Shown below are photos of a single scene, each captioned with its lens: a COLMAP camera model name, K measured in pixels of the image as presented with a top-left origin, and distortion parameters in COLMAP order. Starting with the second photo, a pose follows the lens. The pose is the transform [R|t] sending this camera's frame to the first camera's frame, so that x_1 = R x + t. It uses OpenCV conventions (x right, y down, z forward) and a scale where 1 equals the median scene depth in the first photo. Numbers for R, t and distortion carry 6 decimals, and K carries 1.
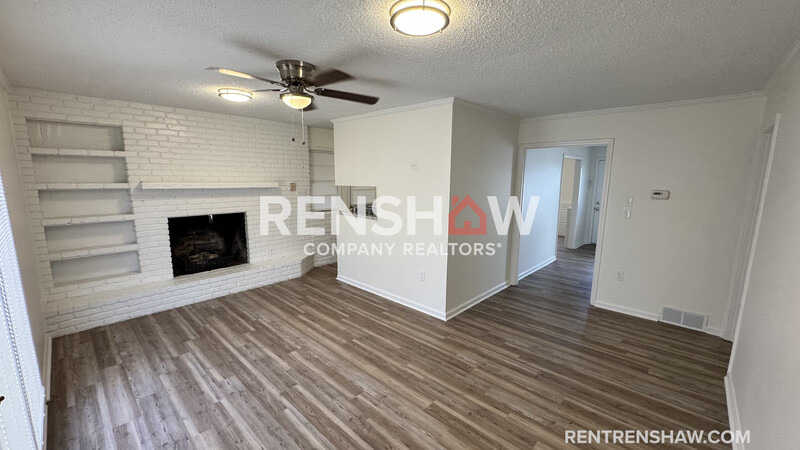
lens RADIAL K [[319.7, 0, 401.7], [0, 319.7, 226.8], [0, 0, 1]] dist [0.000254, 0.000146]
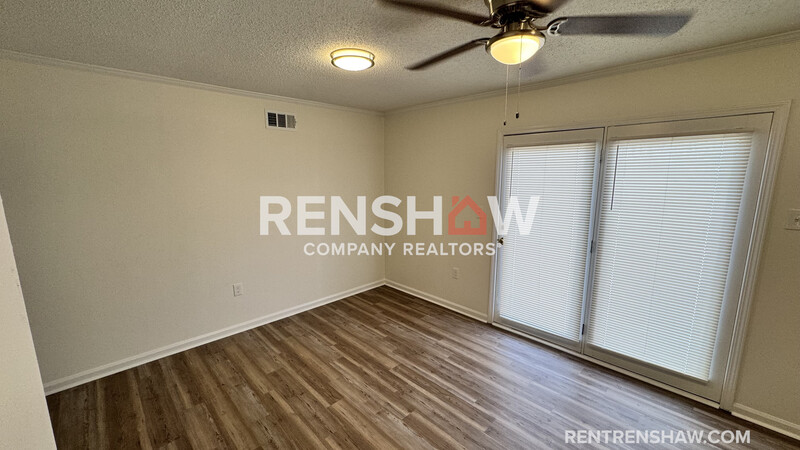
lens RADIAL K [[319.7, 0, 400.5], [0, 319.7, 226.4], [0, 0, 1]] dist [0.000254, 0.000146]
pose [[-0.998793, -0.010439, 0.047991, -0.162117], [0.005632, 0.946356, 0.323077, -0.294849], [-0.048789, 0.322958, -0.945155, 1.786143]]
